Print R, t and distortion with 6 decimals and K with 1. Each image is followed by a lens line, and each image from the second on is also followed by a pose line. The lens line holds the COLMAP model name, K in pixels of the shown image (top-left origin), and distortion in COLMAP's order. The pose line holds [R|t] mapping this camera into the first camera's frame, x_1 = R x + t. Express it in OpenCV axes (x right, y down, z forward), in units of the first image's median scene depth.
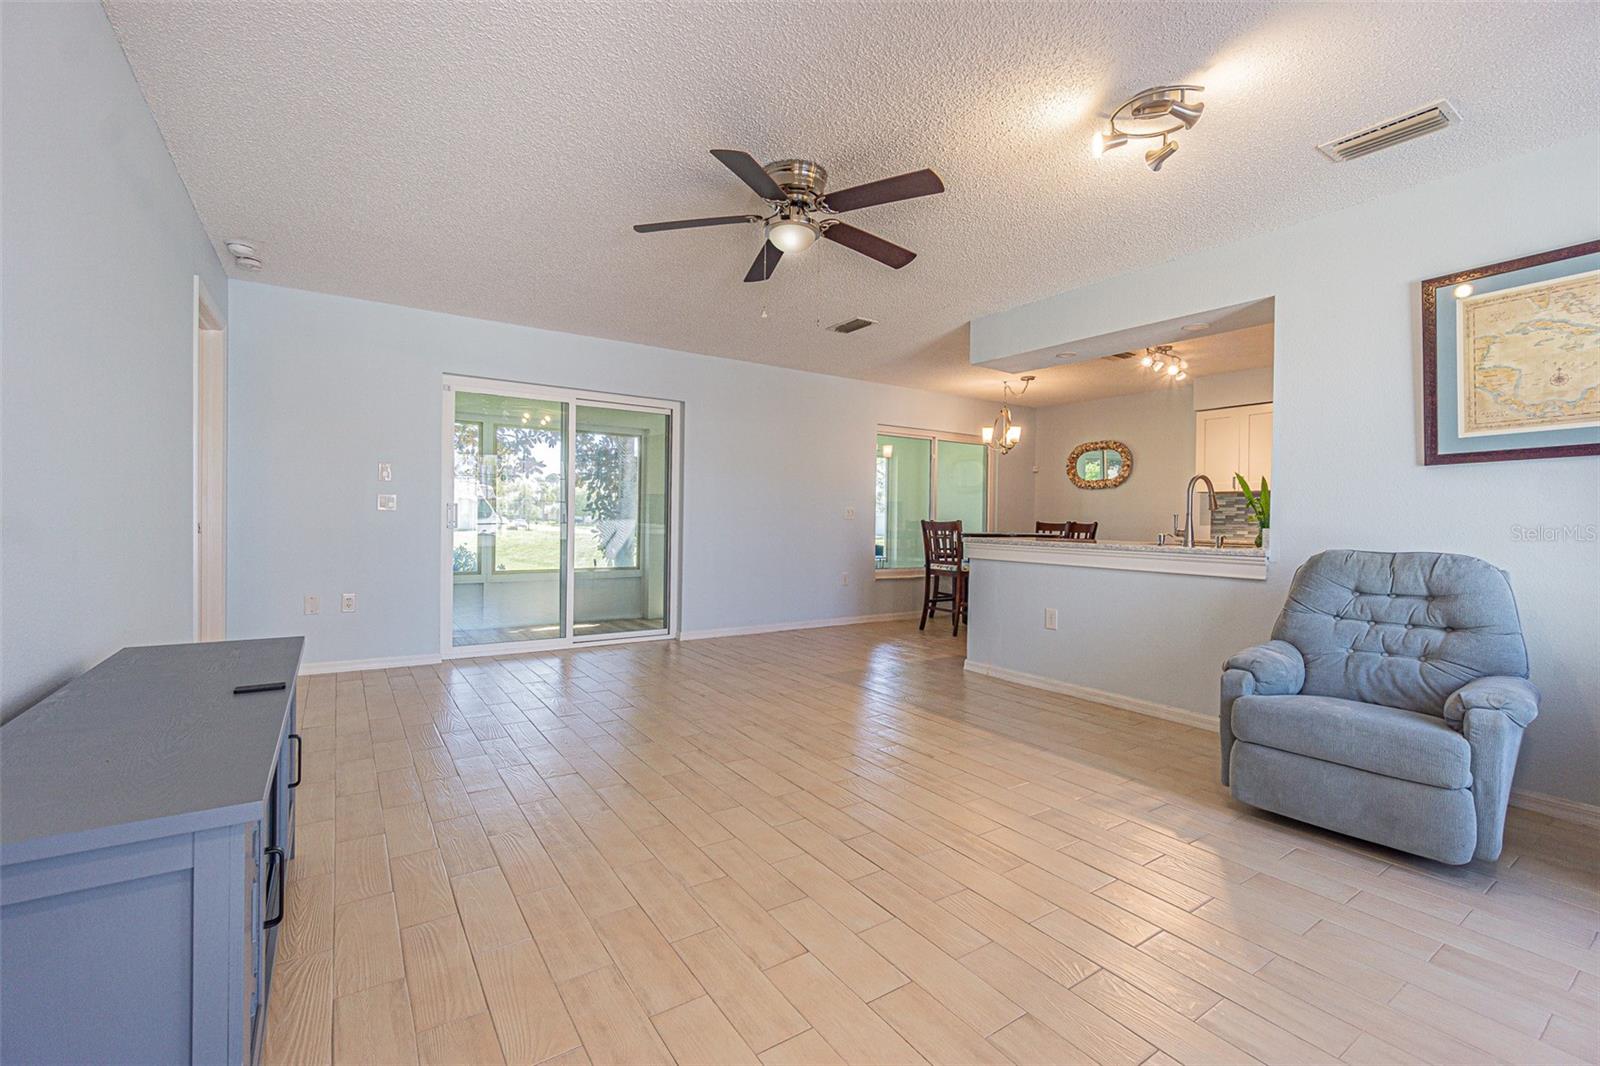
lens RADIAL K [[699.4, 0, 771.2], [0, 699.4, 518.1], [0, 0, 1]] dist [-0.004518, -0.000591]
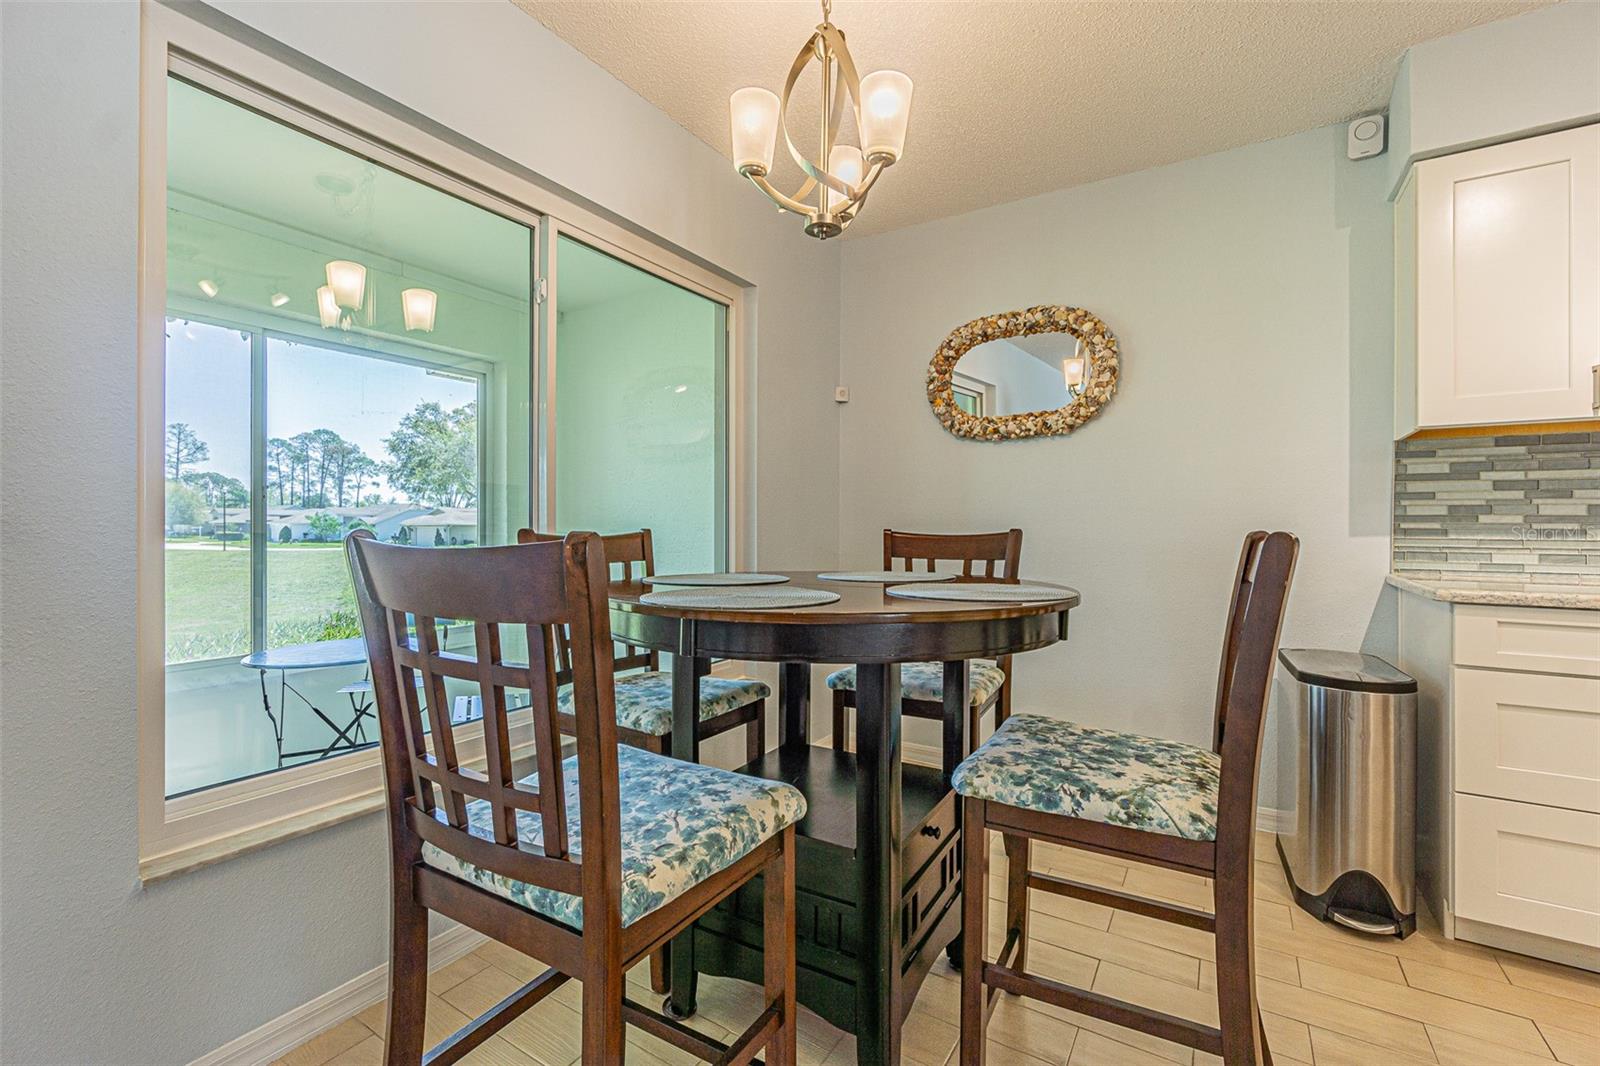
lens RADIAL K [[699.4, 0, 787.5], [0, 699.4, 530.4], [0, 0, 1]] dist [-0.004518, -0.000591]
pose [[0.895569, -0.011317, 0.444778, 0.227604], [0.007173, 0.999914, 0.011000, 0.002152], [-0.444864, -0.006661, 0.895573, 0.854618]]
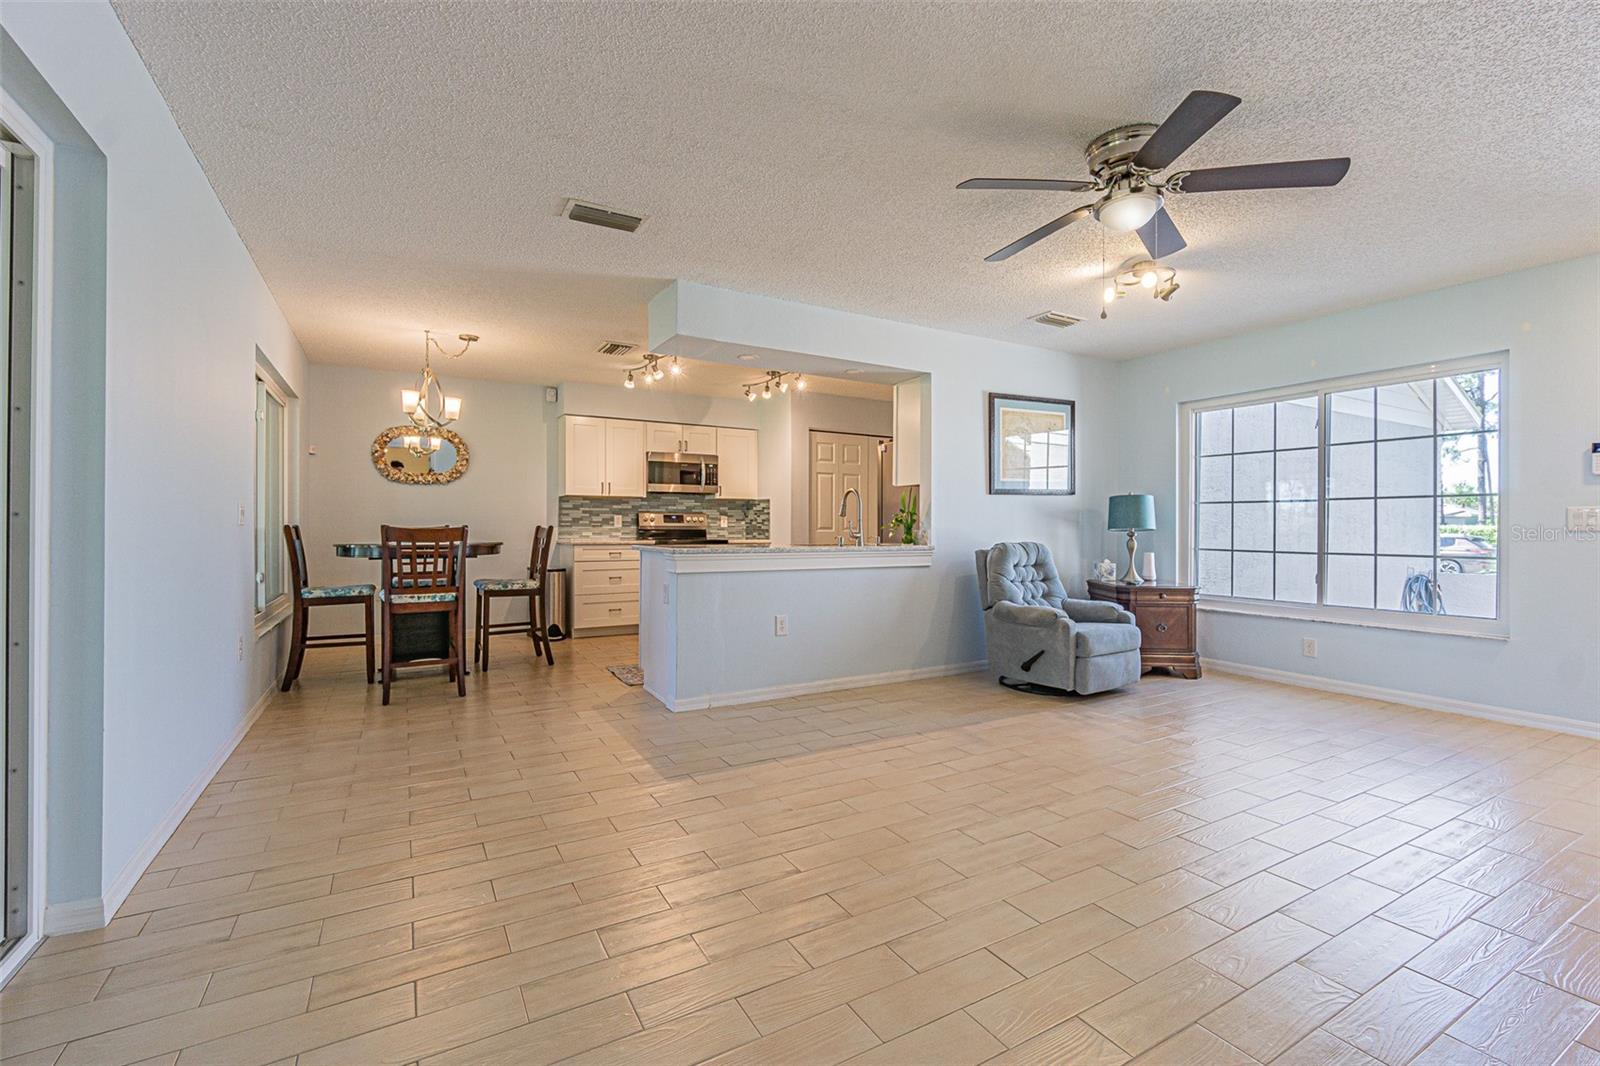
lens RADIAL K [[699.4, 0, 795.2], [0, 699.4, 525.7], [0, 0, 1]] dist [-0.004518, -0.000591]
pose [[0.035506, -0.012018, 0.999297, -0.396203], [-0.005252, 0.999912, 0.012212, -0.006643], [-0.999356, -0.005682, 0.035439, 0.633869]]
